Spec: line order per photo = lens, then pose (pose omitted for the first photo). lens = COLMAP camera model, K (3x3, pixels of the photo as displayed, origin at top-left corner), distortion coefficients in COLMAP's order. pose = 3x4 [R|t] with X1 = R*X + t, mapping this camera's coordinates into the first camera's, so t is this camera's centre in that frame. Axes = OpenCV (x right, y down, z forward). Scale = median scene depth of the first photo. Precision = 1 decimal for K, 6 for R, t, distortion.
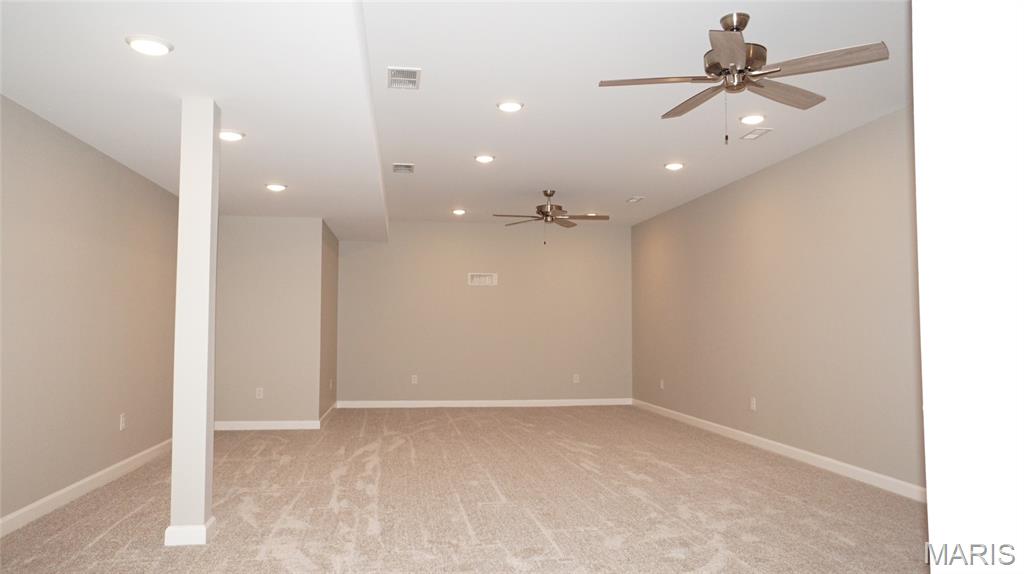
lens RADIAL K [[704.2, 0, 514.2], [0, 704.2, 288.8], [0, 0, 1]] dist [-0.054557, 0.074356]
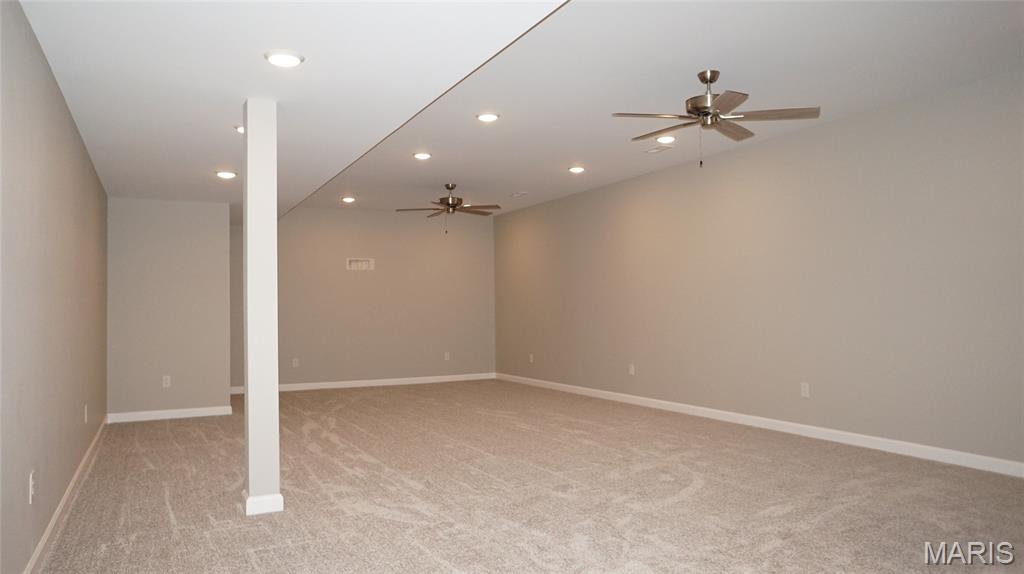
lens RADIAL K [[704.2, 0, 508.4], [0, 704.2, 284.0], [0, 0, 1]] dist [-0.054557, 0.074356]
pose [[0.950357, -0.006464, 0.311095, -0.223676], [0.000675, 0.999825, 0.018710, -0.005341], [-0.311162, -0.017571, 0.950195, -0.075524]]
